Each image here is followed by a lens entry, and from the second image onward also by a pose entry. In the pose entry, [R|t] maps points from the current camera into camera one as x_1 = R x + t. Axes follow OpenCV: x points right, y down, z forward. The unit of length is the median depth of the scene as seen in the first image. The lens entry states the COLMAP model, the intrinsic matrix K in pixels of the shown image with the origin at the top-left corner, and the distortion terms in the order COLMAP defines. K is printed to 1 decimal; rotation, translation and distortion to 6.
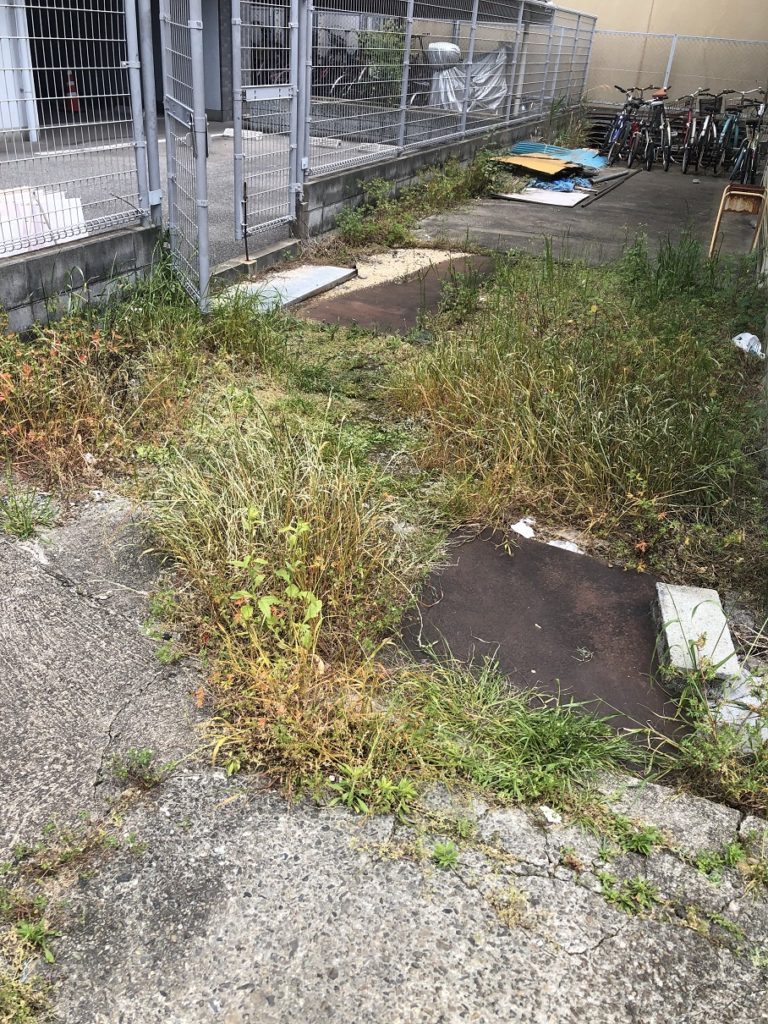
lens RADIAL K [[950.3, 0, 384.0], [0, 950.3, 512.0], [0, 0, 1]] dist [-0.011869, 0.076871]
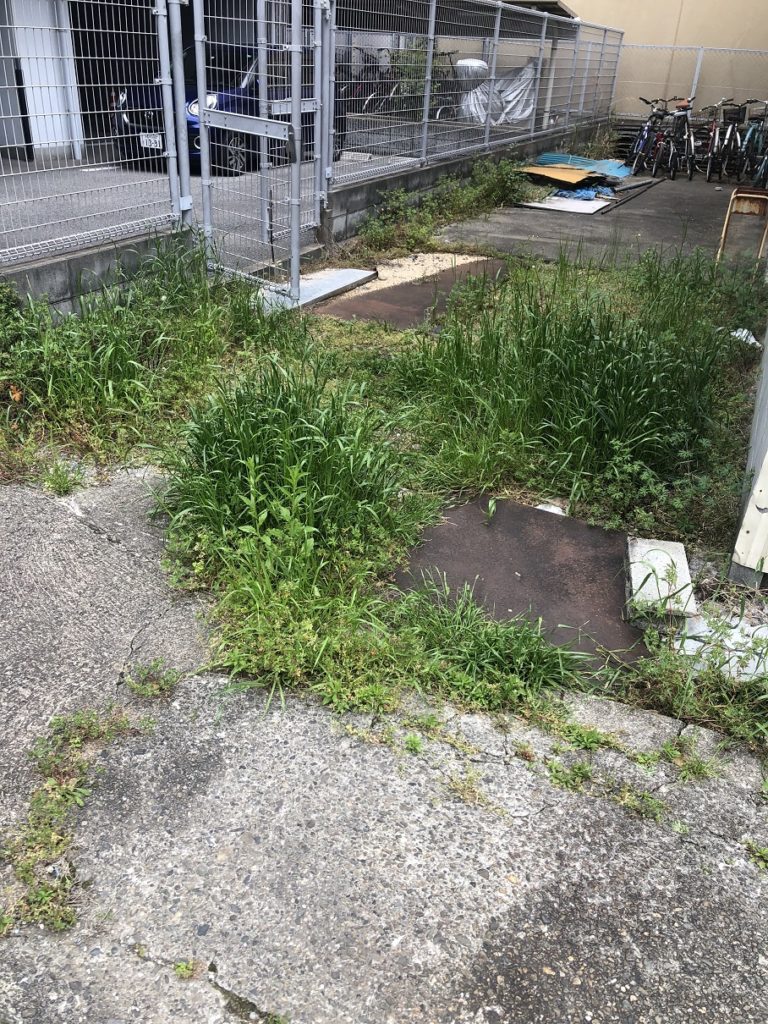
lens RADIAL K [[950.3, 0, 384.0], [0, 950.3, 512.0], [0, 0, 1]] dist [-0.011869, 0.076871]
pose [[0.999142, 0.000985, -0.041407, 0.061241], [-0.001678, 0.999859, -0.016700, 0.079066], [0.041385, 0.016755, 0.999003, -0.135864]]
